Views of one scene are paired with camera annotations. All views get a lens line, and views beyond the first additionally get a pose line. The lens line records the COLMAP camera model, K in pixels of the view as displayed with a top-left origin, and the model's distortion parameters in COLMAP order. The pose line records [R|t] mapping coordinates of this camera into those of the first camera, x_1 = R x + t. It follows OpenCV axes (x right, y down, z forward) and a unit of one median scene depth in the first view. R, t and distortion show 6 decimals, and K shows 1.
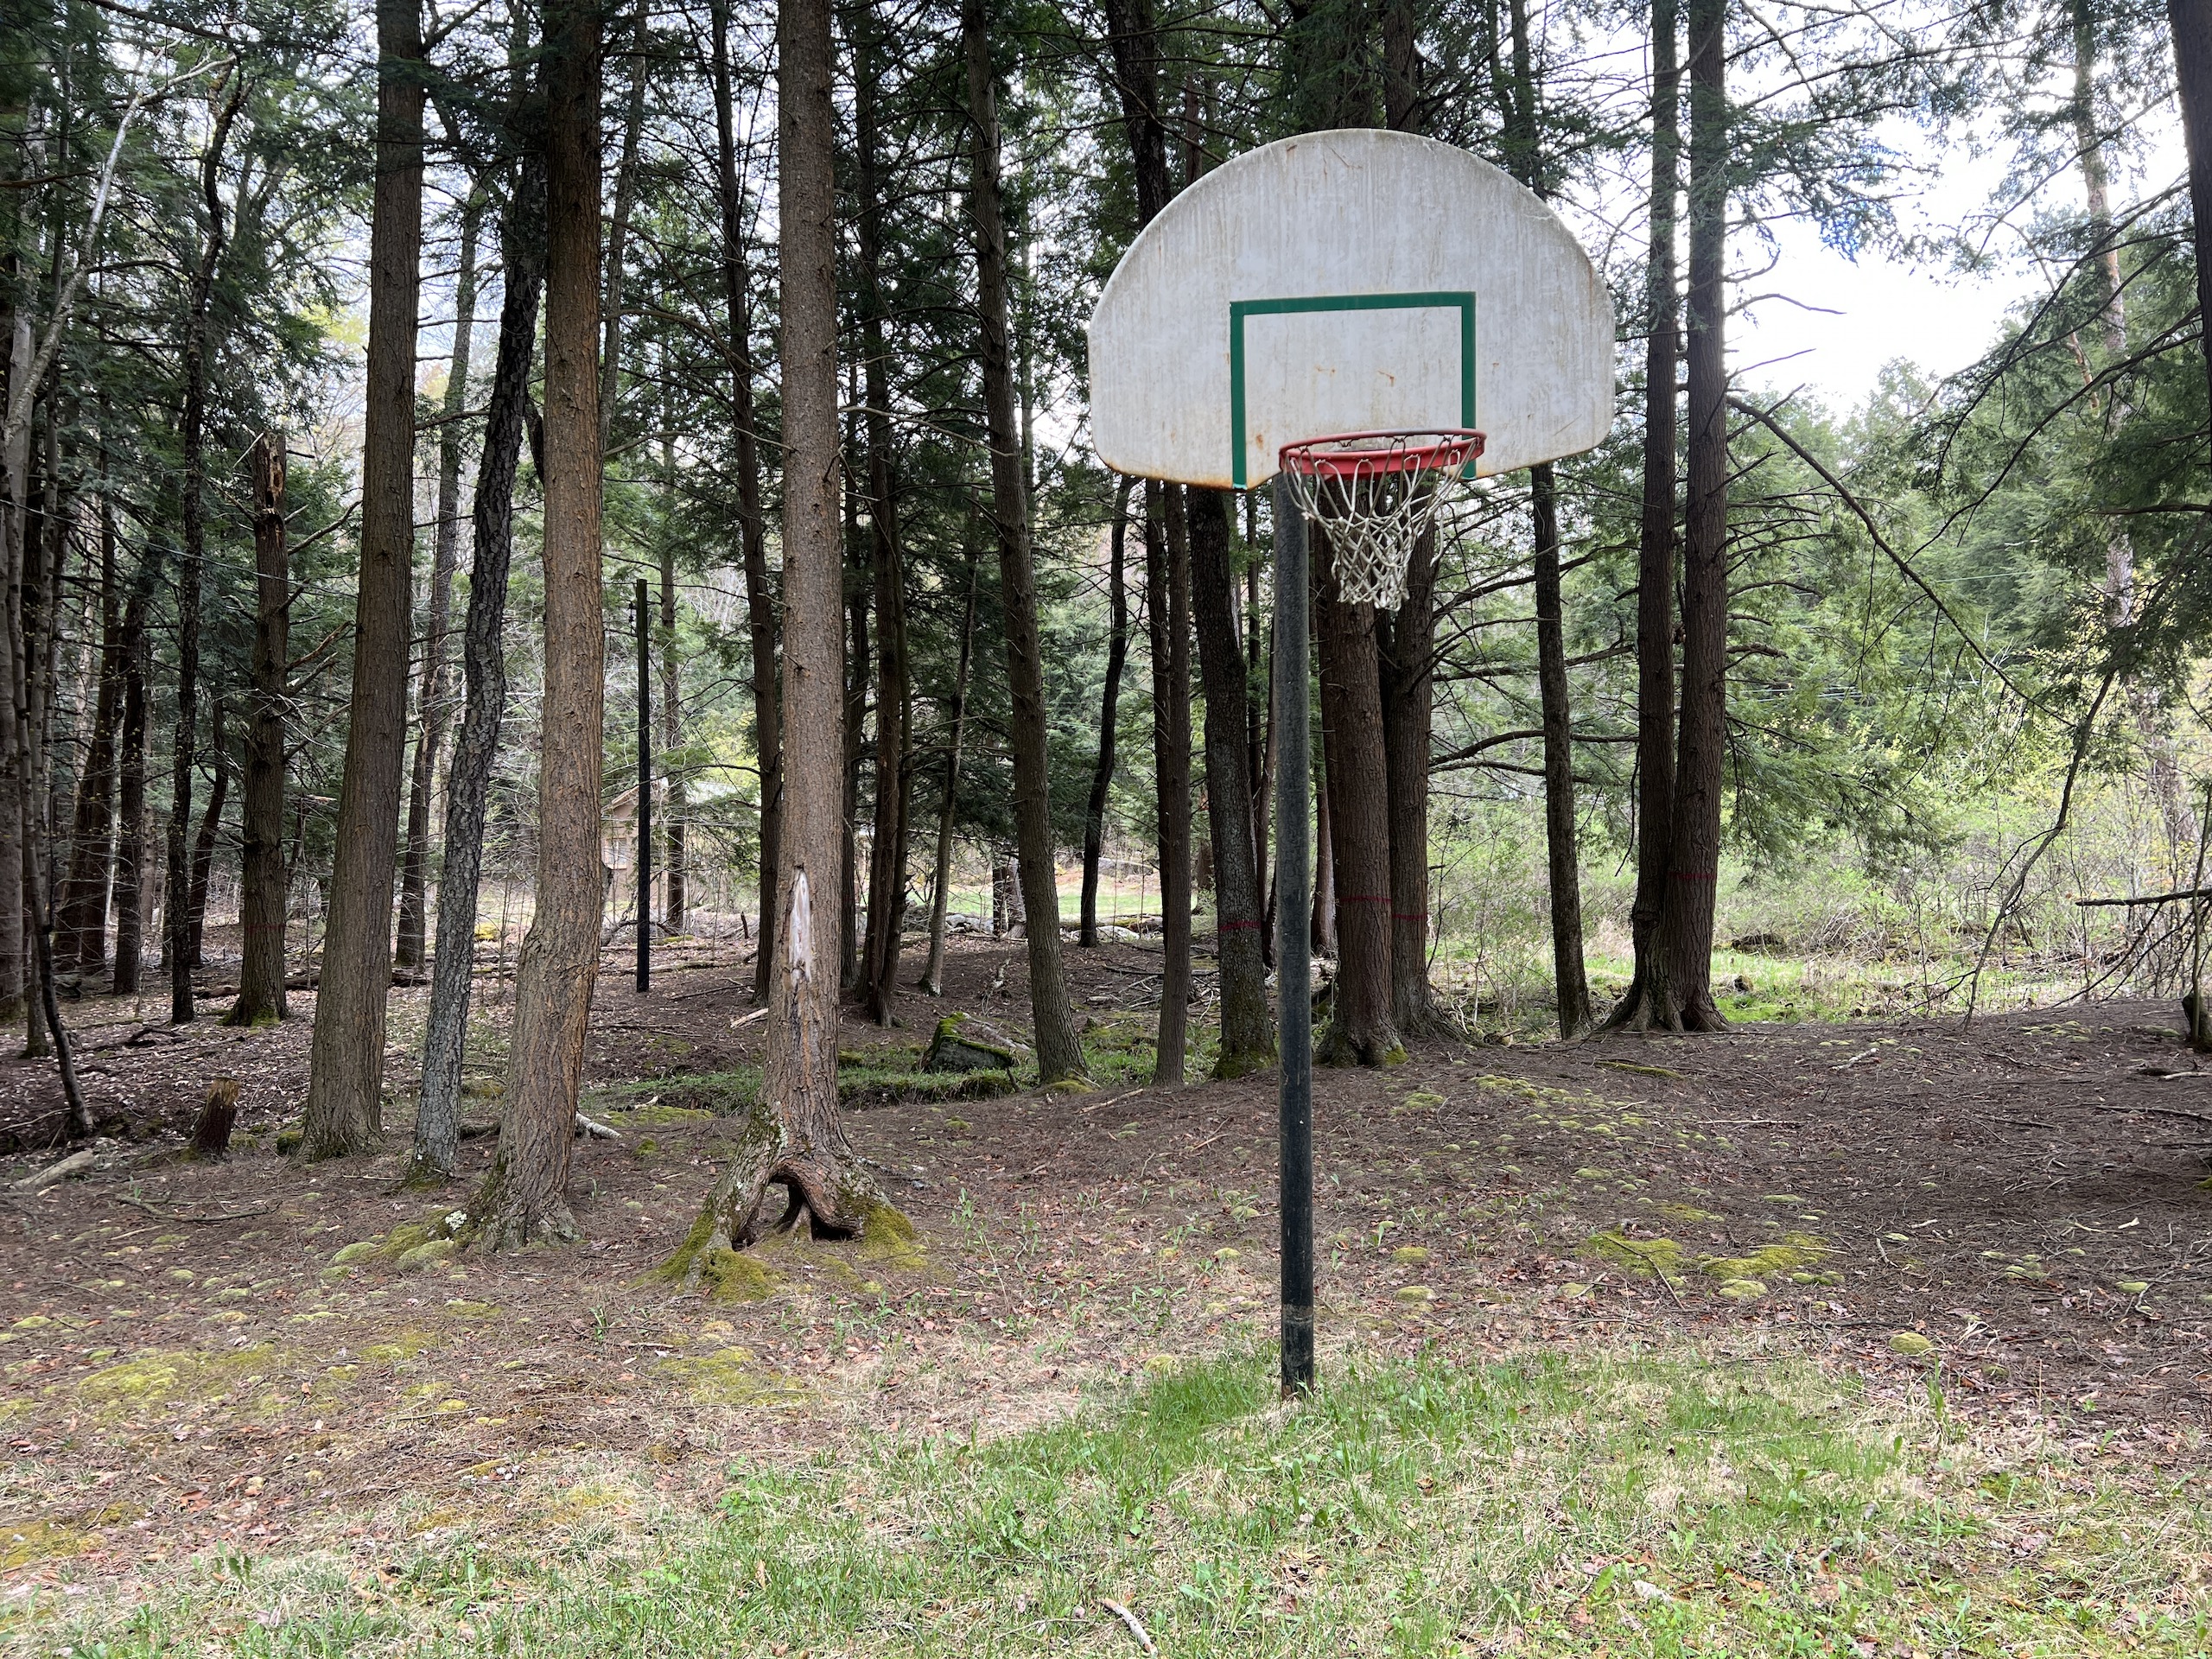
lens RADIAL K [[1638.2, 0, 1093.3], [0, 1638.2, 842.1], [0, 0, 1]] dist [0.059386, -0.067447]
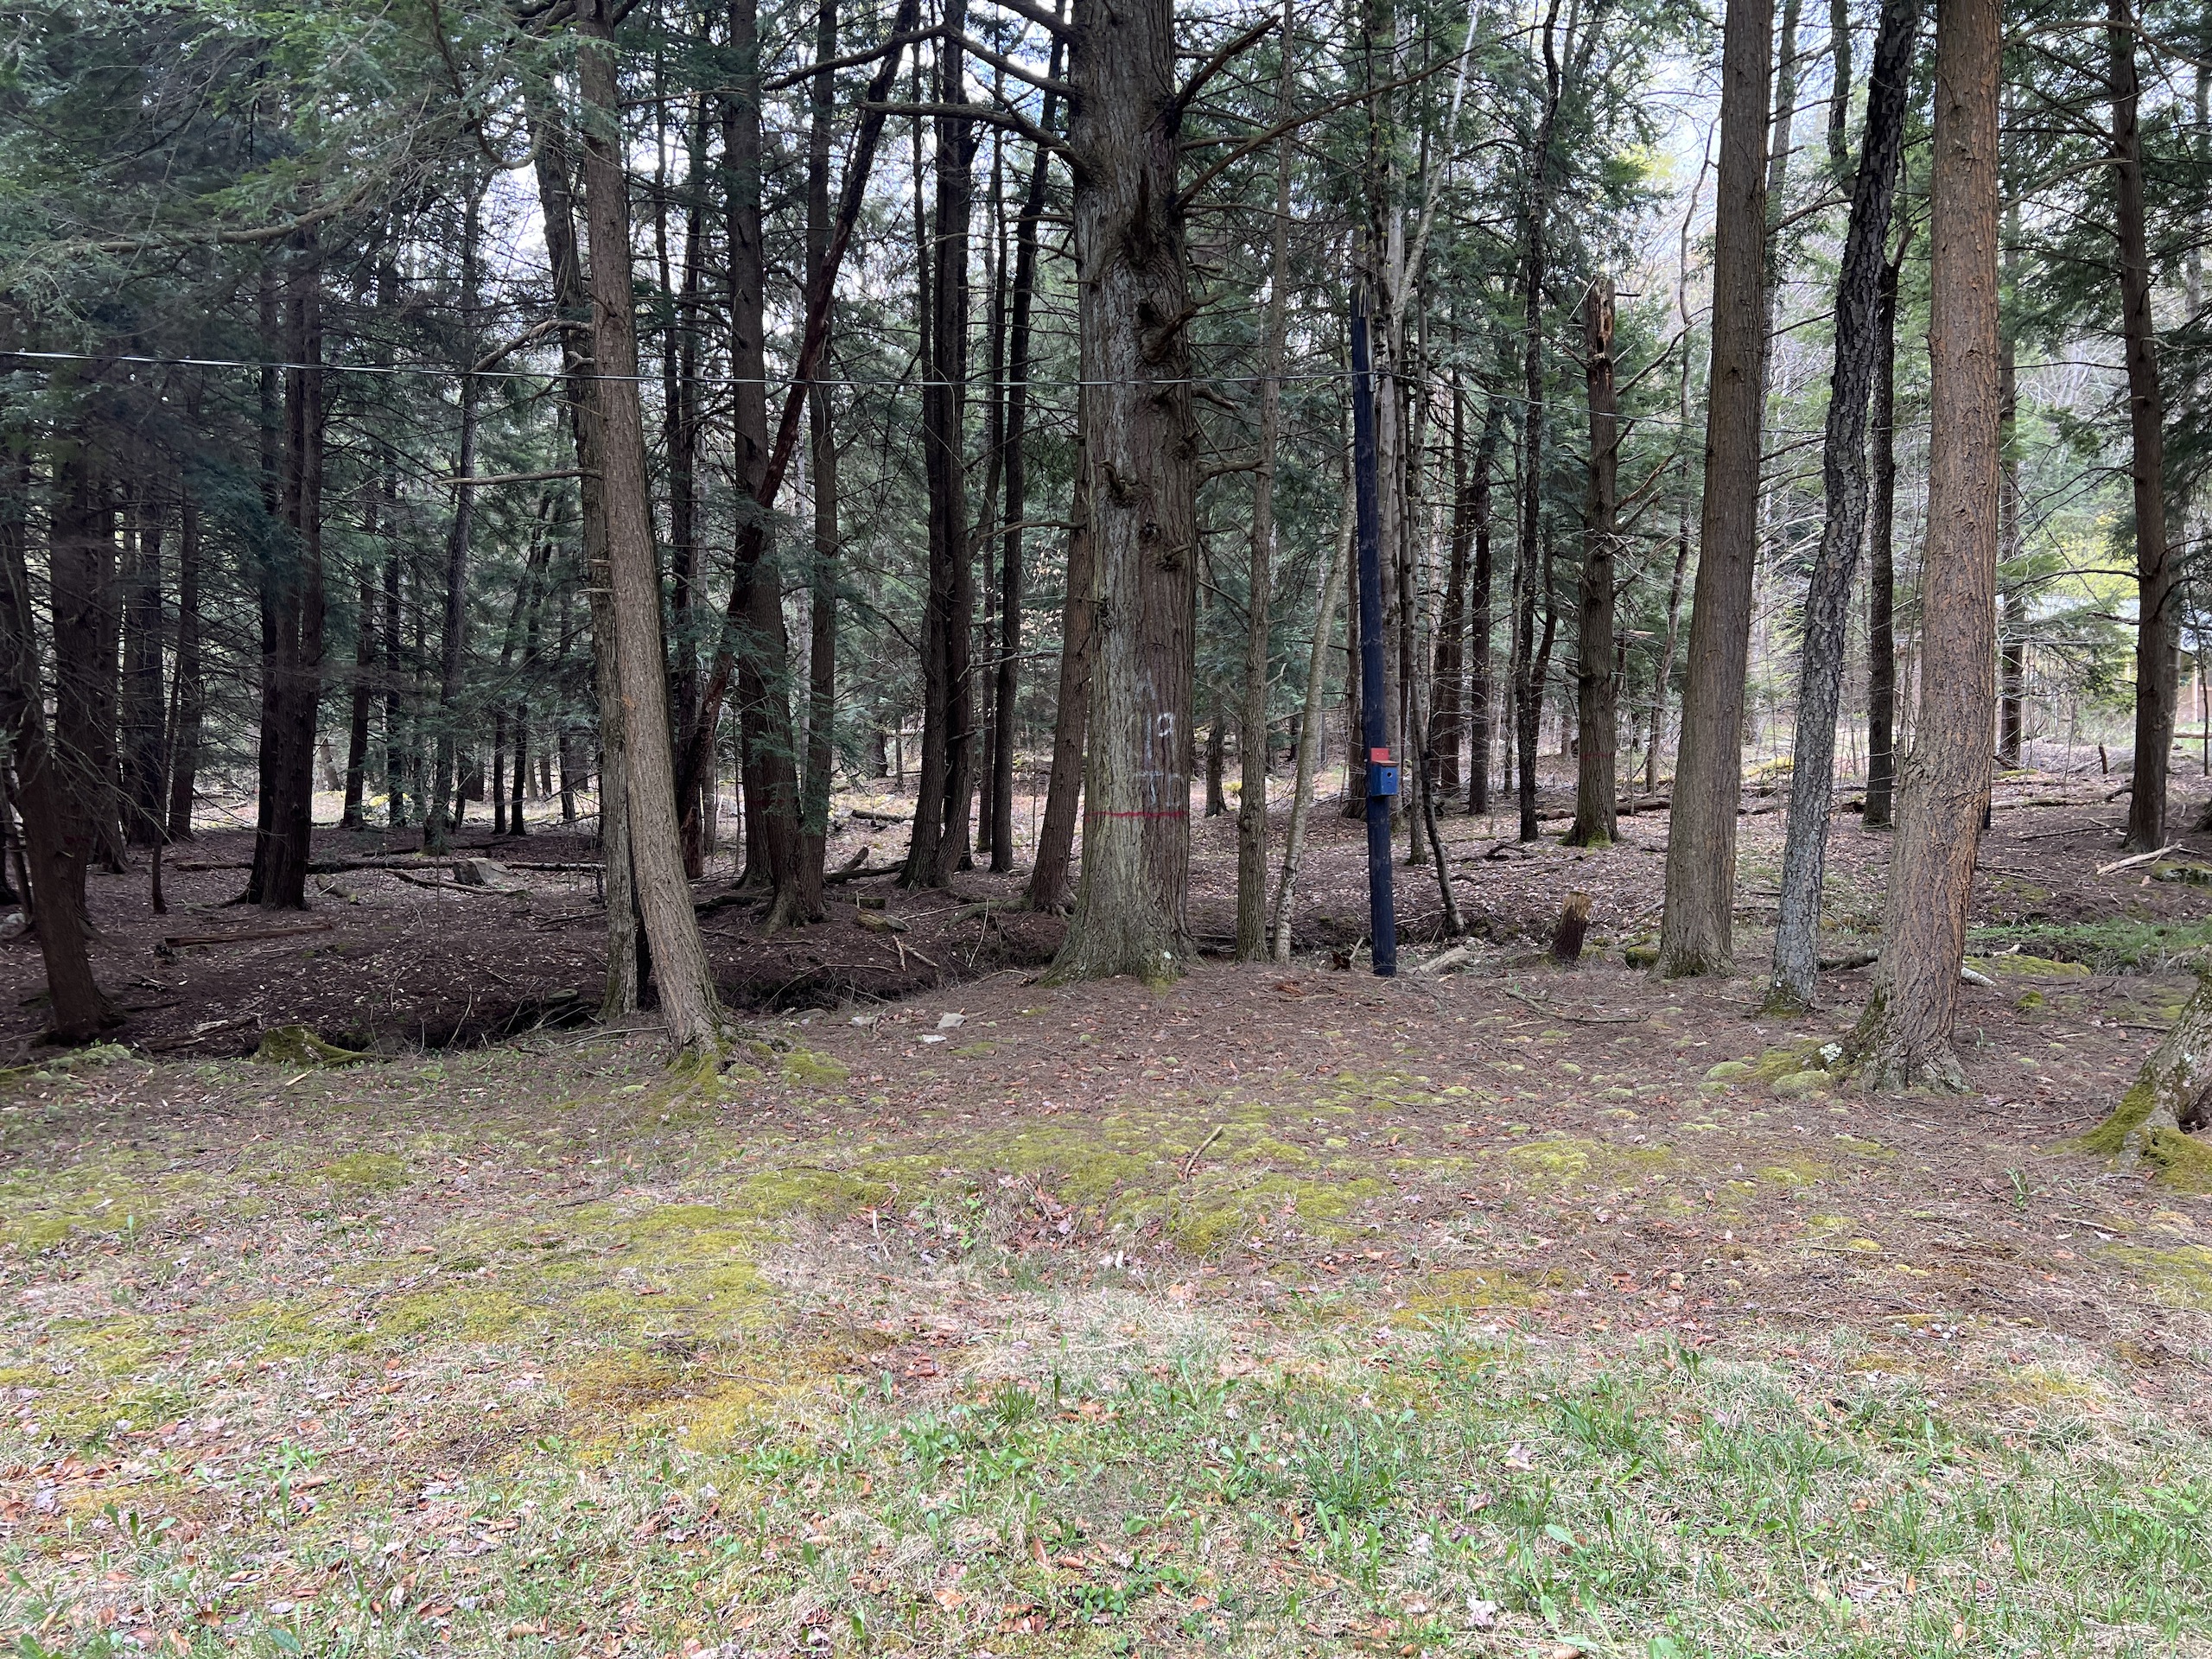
lens RADIAL K [[1638.2, 0, 1093.3], [0, 1638.2, 842.1], [0, 0, 1]] dist [0.059386, -0.067447]
pose [[0.729182, 0.041400, -0.683066, -0.046729], [0.028571, 0.995456, 0.090833, 0.006210], [0.683723, -0.085750, 0.724686, 0.014880]]
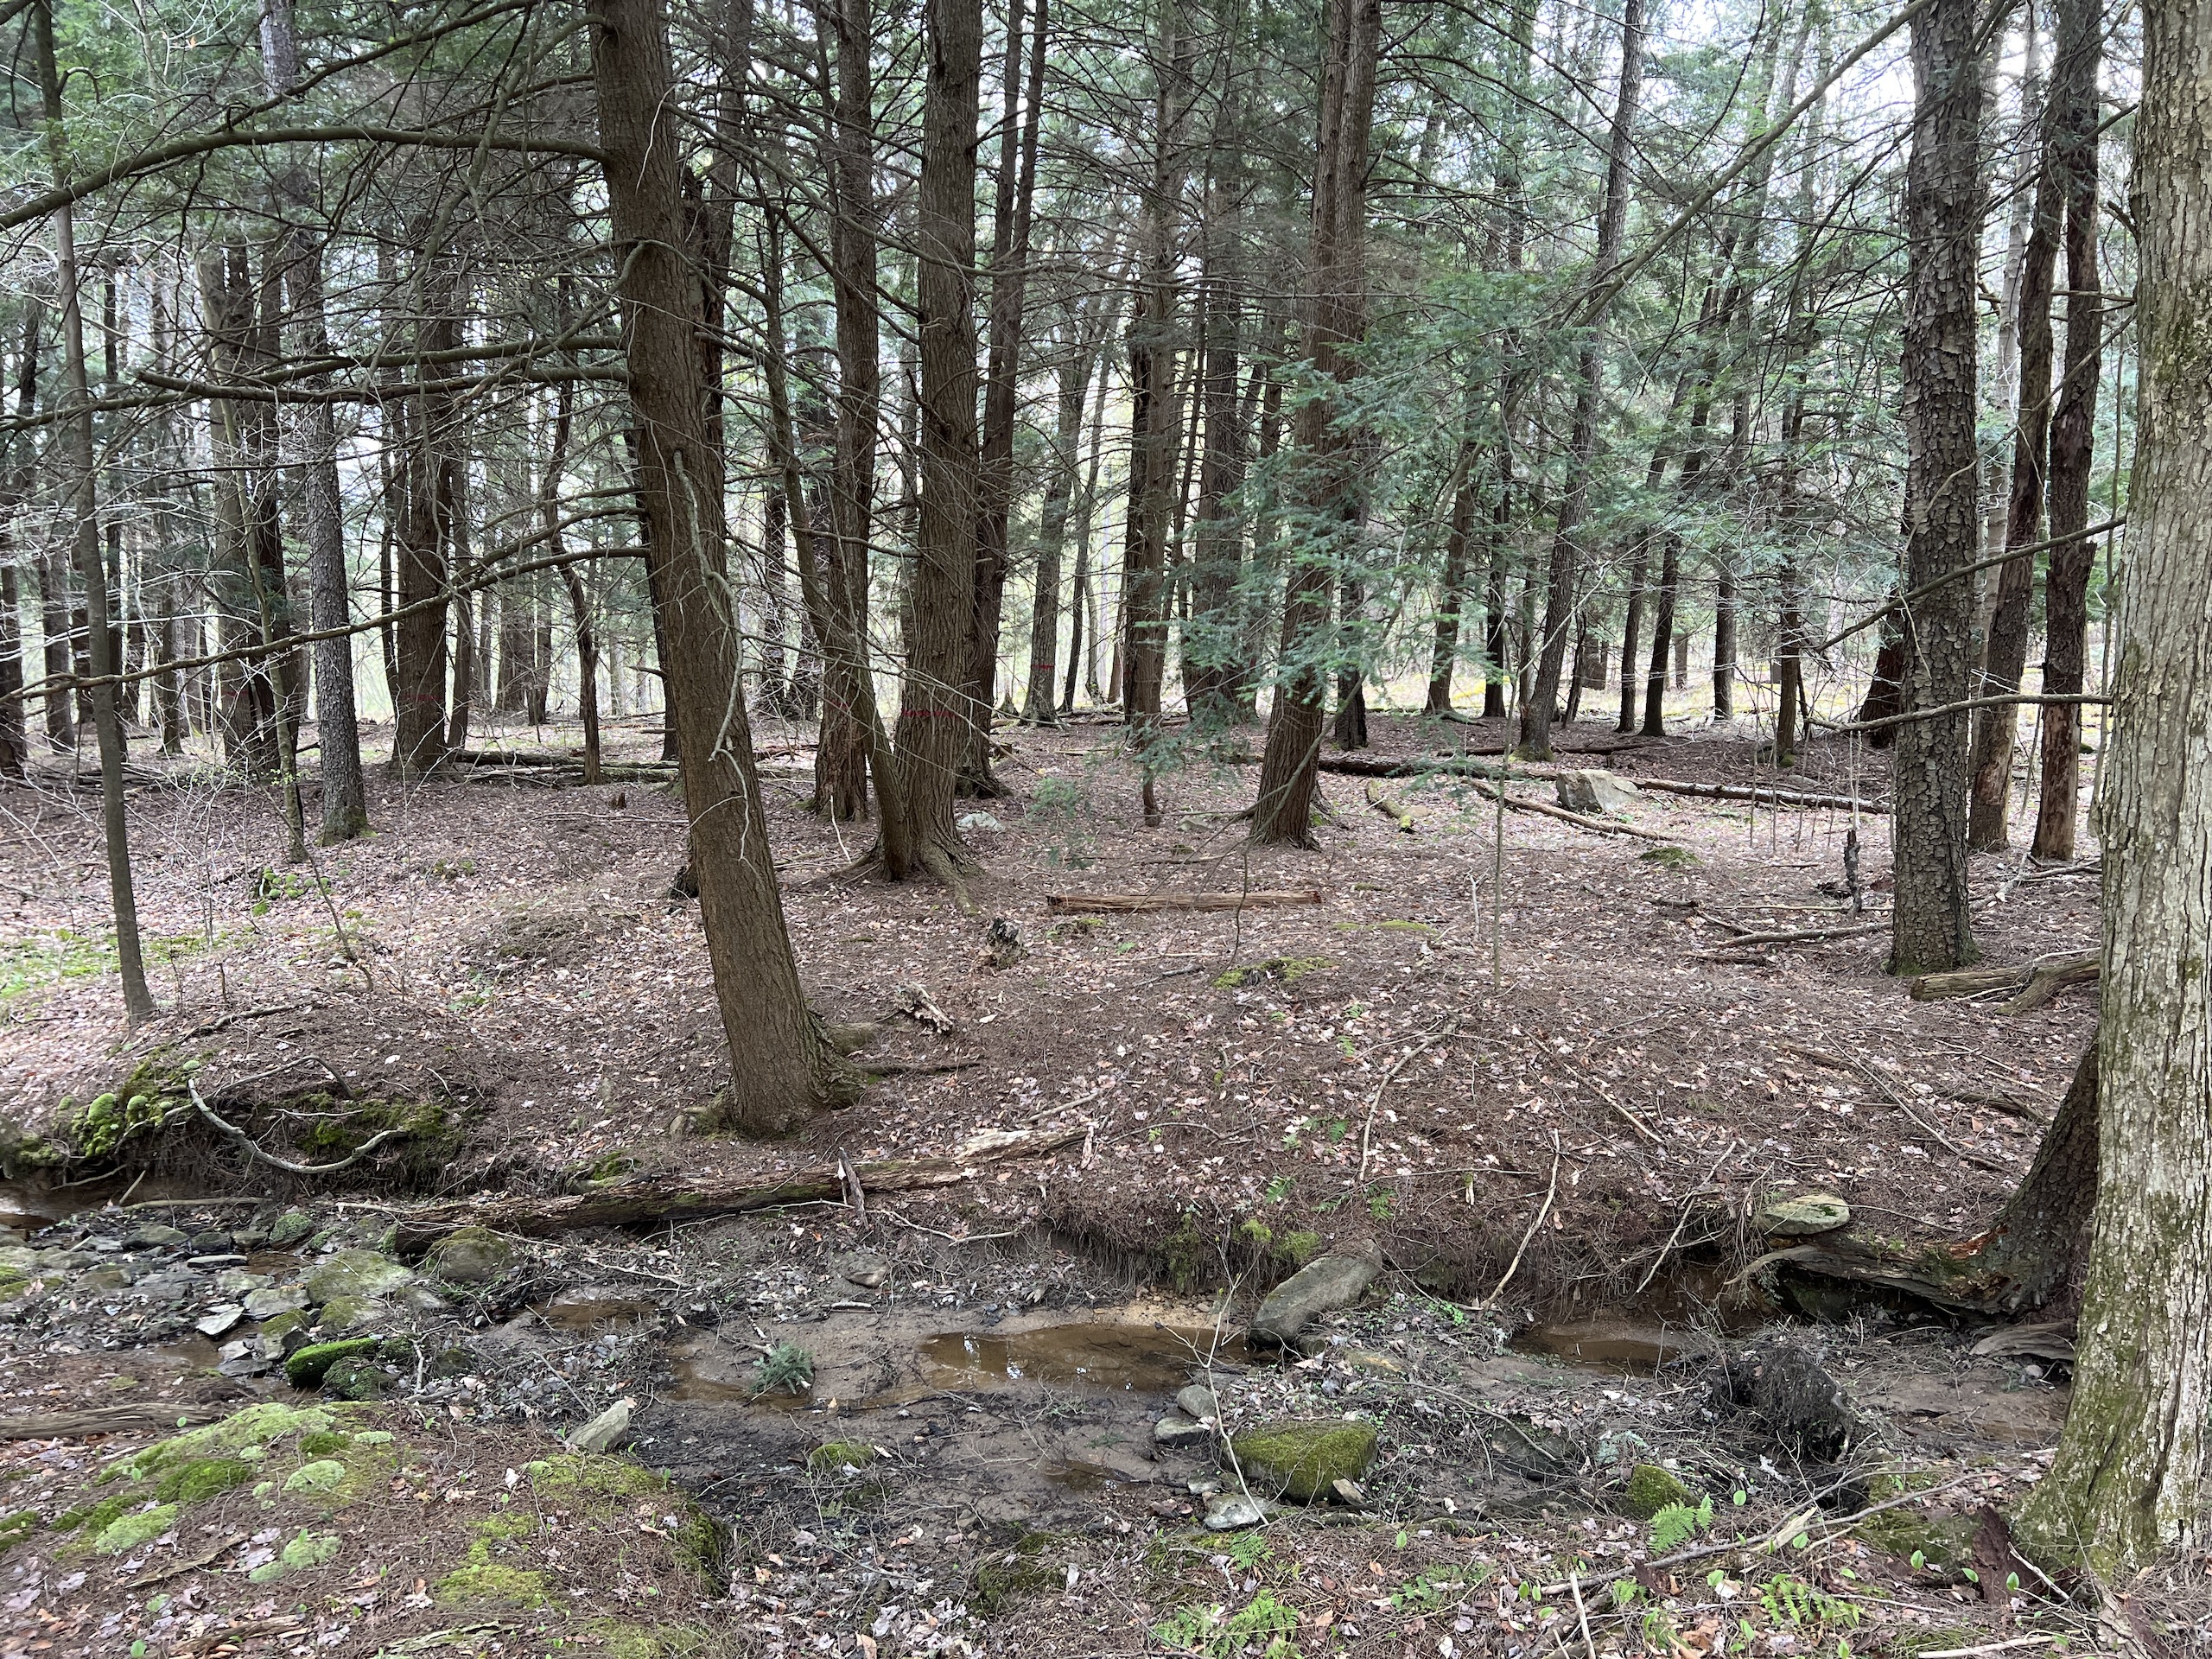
lens RADIAL K [[1638.2, 0, 1093.3], [0, 1638.2, 842.1], [0, 0, 1]] dist [0.059386, -0.067447]
pose [[0.163621, 0.128723, -0.978089, -0.183967], [0.026381, 0.990525, 0.134773, 0.016184], [0.986171, -0.047854, 0.158675, 0.081771]]
